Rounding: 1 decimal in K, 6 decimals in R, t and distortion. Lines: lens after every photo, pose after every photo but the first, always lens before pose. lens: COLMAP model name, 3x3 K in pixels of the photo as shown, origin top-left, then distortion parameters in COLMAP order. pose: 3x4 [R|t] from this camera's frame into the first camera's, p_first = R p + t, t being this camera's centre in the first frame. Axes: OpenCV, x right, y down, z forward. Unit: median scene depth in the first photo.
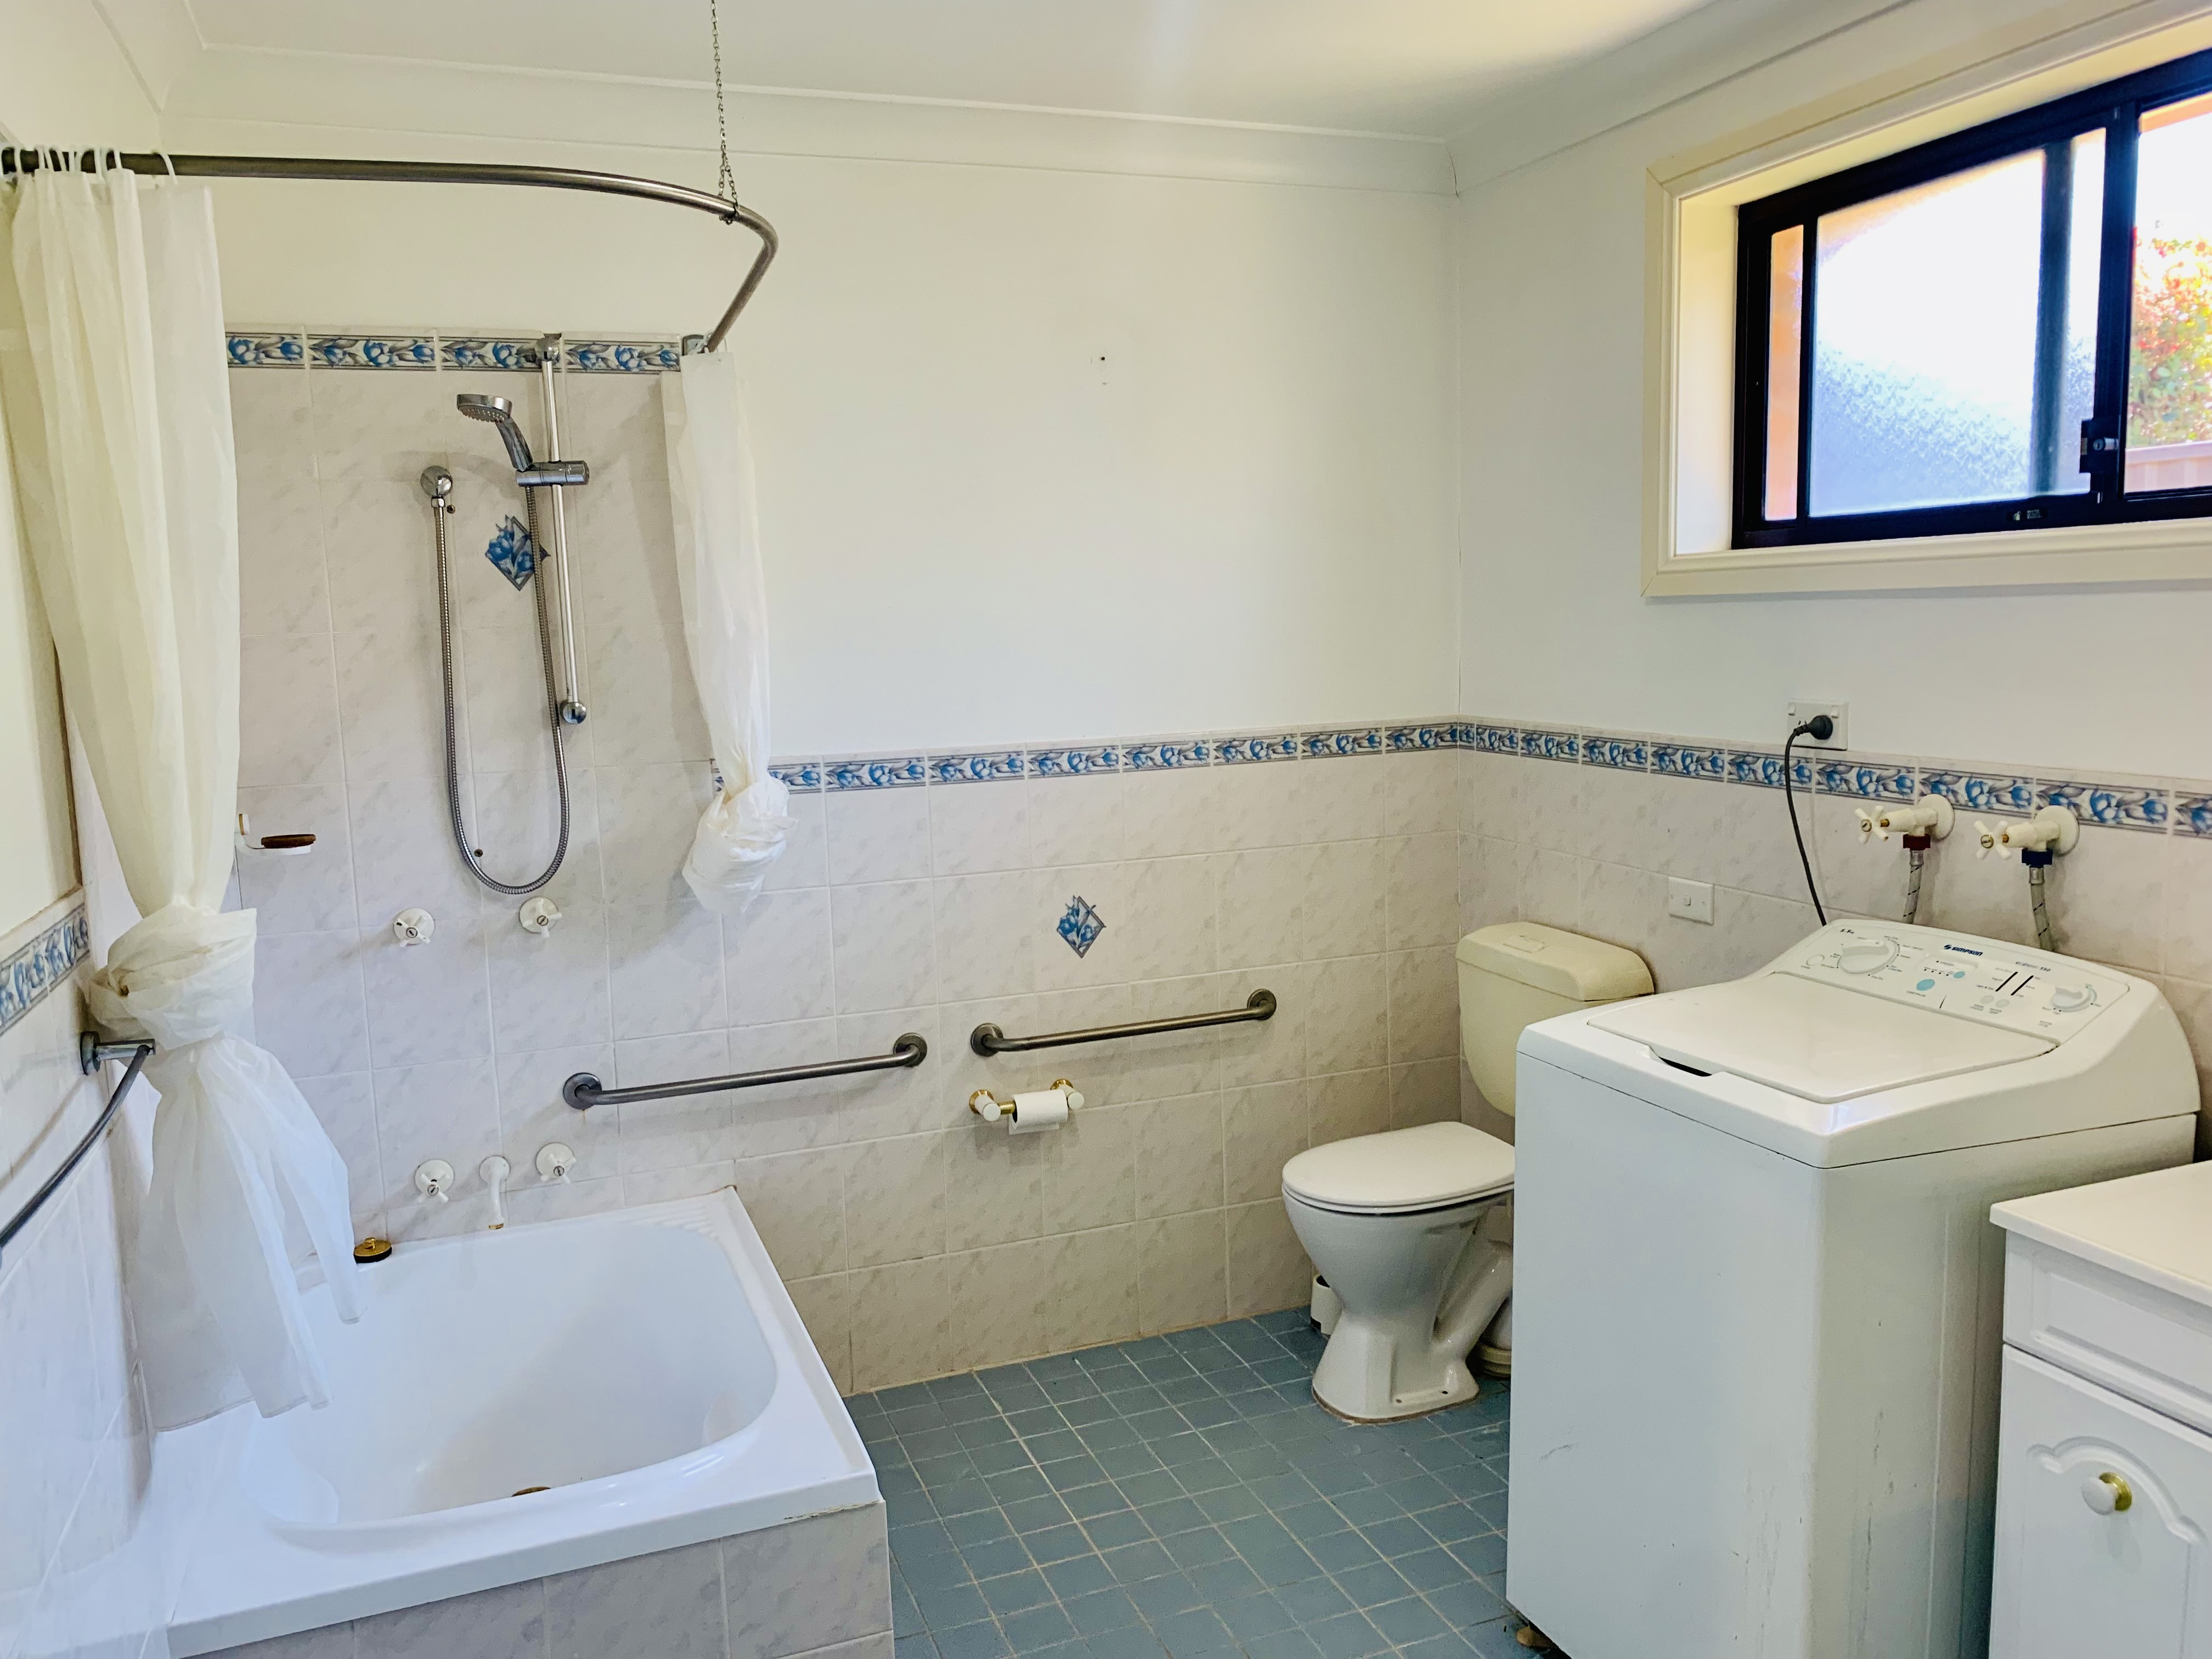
lens RADIAL K [[1692.6, 0, 1109.4], [0, 1692.6, 831.3], [0, 0, 1]] dist [0.038110, -0.040322]
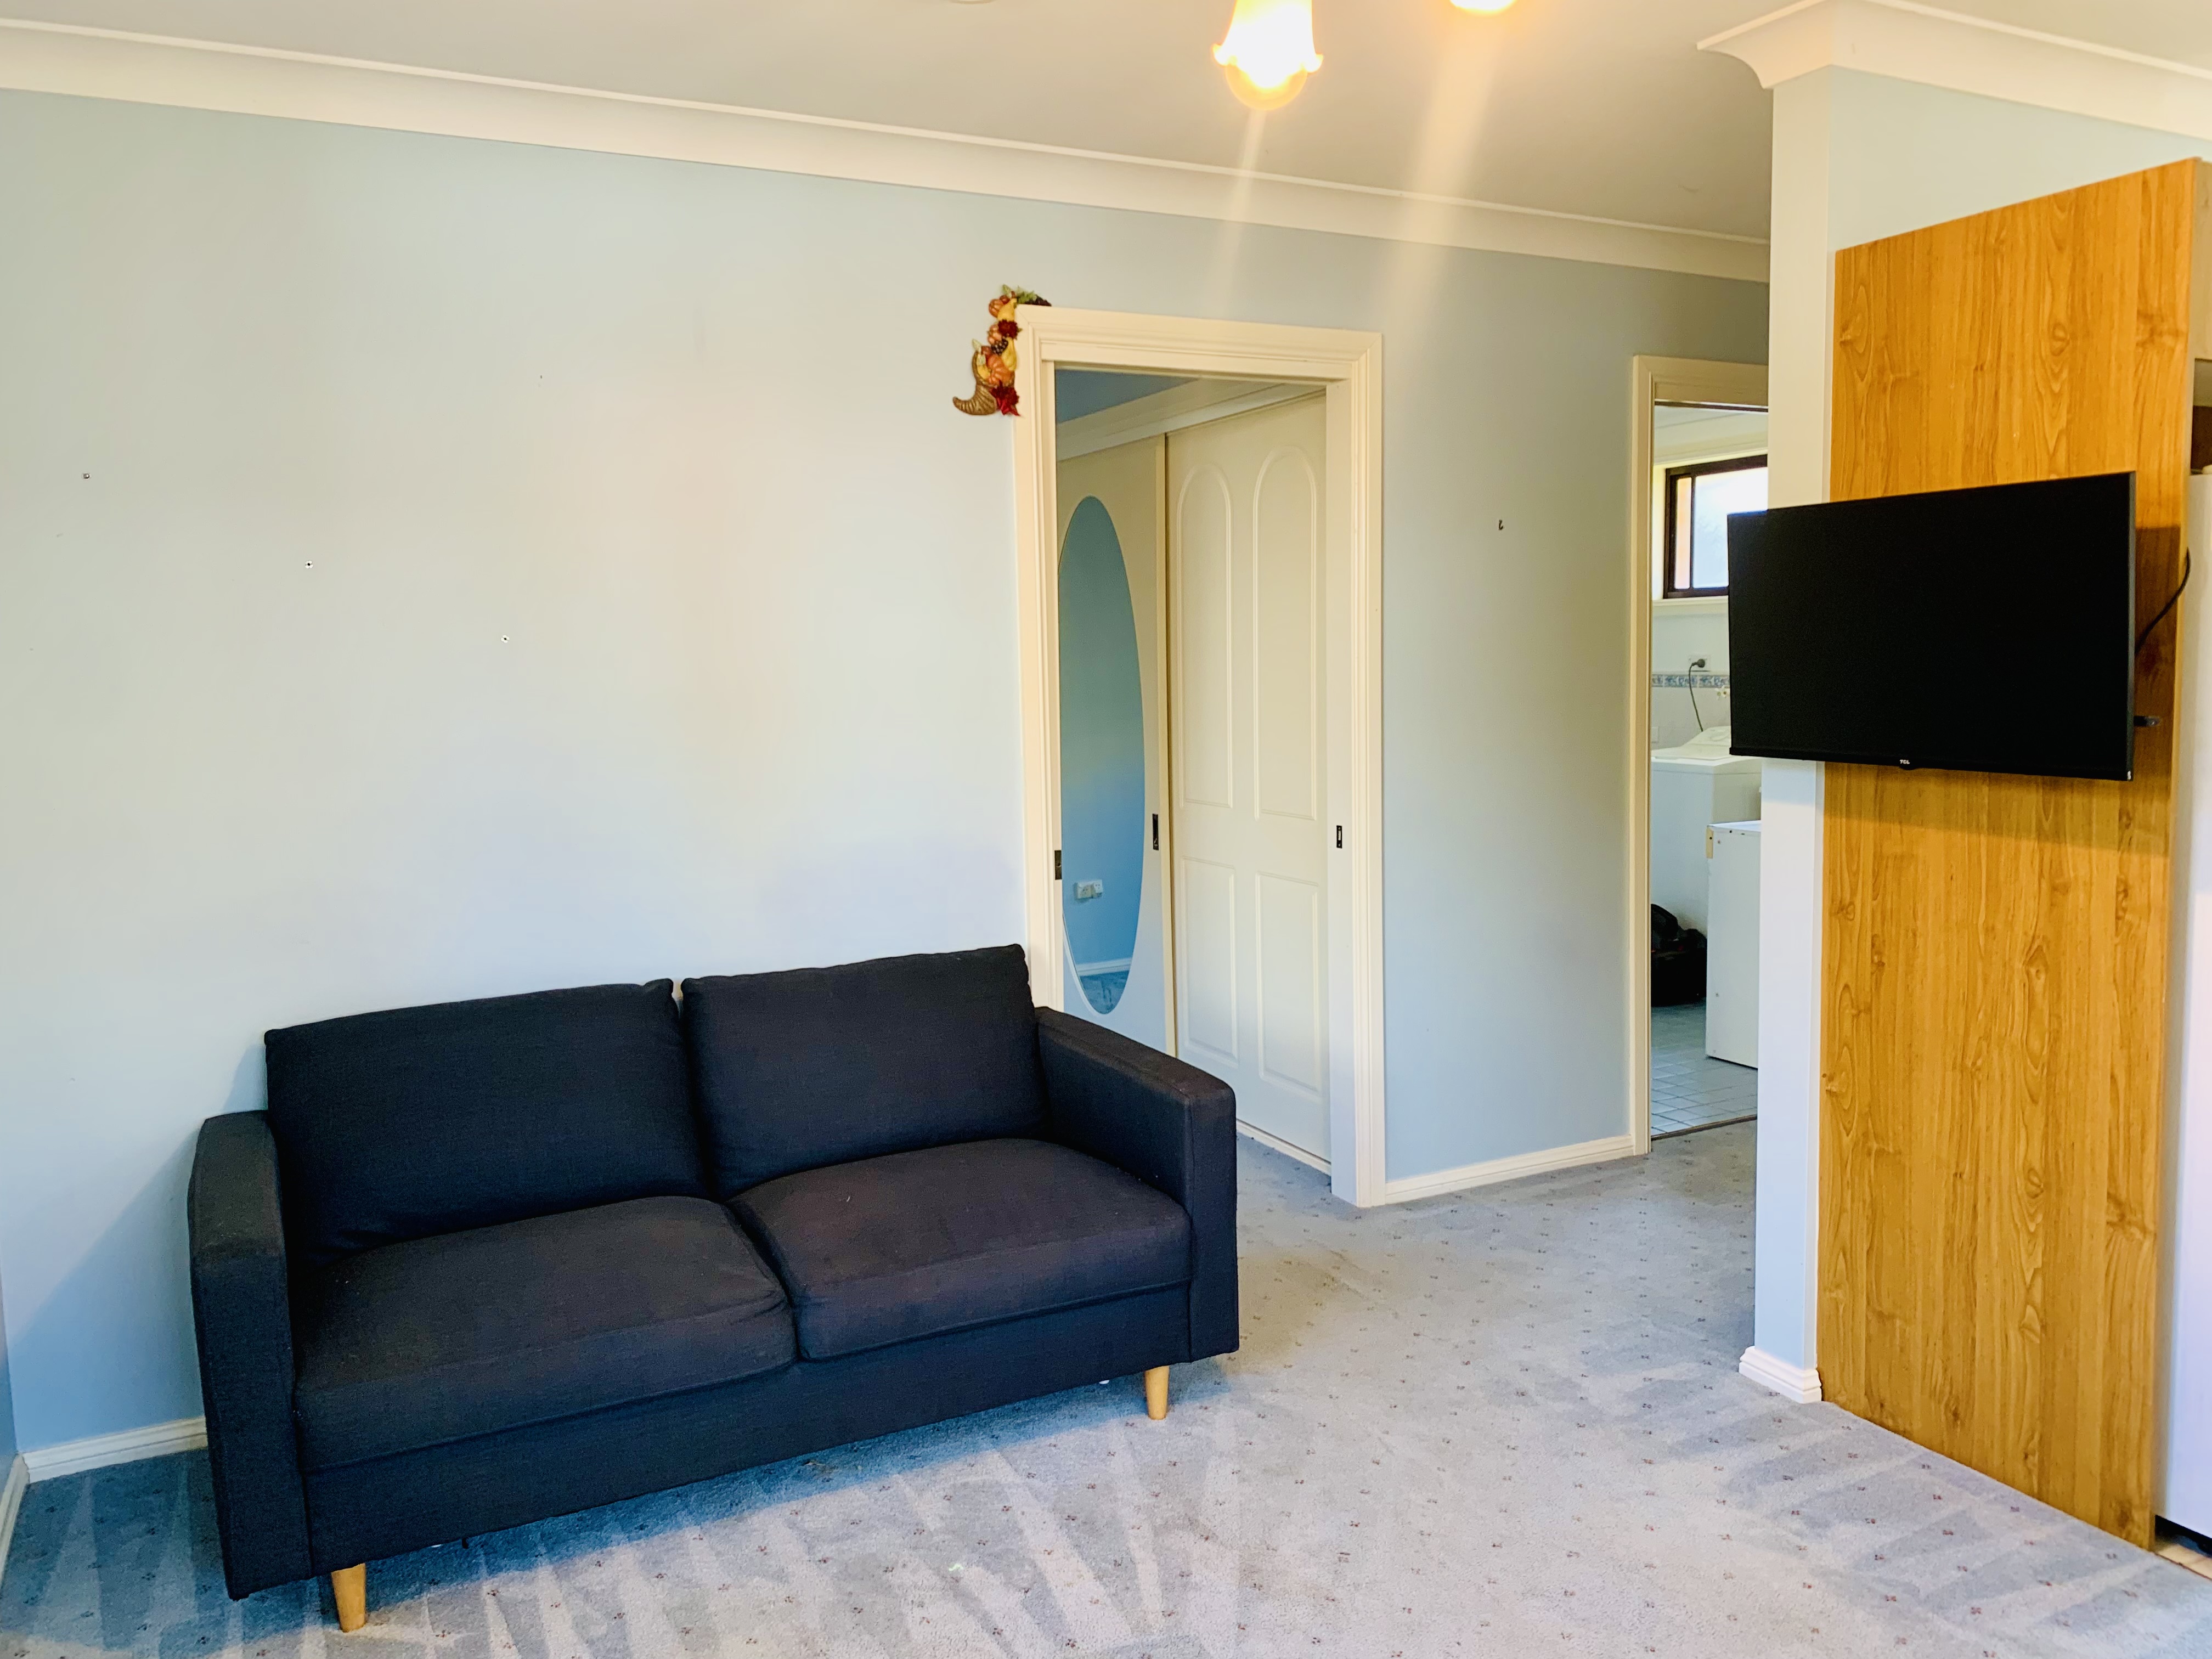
lens RADIAL K [[1692.6, 0, 1105.2], [0, 1692.6, 825.8], [0, 0, 1]] dist [0.038110, -0.040322]
pose [[0.995595, 0.002704, 0.093717, -0.736844], [-0.000892, 0.999812, -0.019373, 0.234186], [-0.093751, 0.019205, 0.995410, -1.517957]]
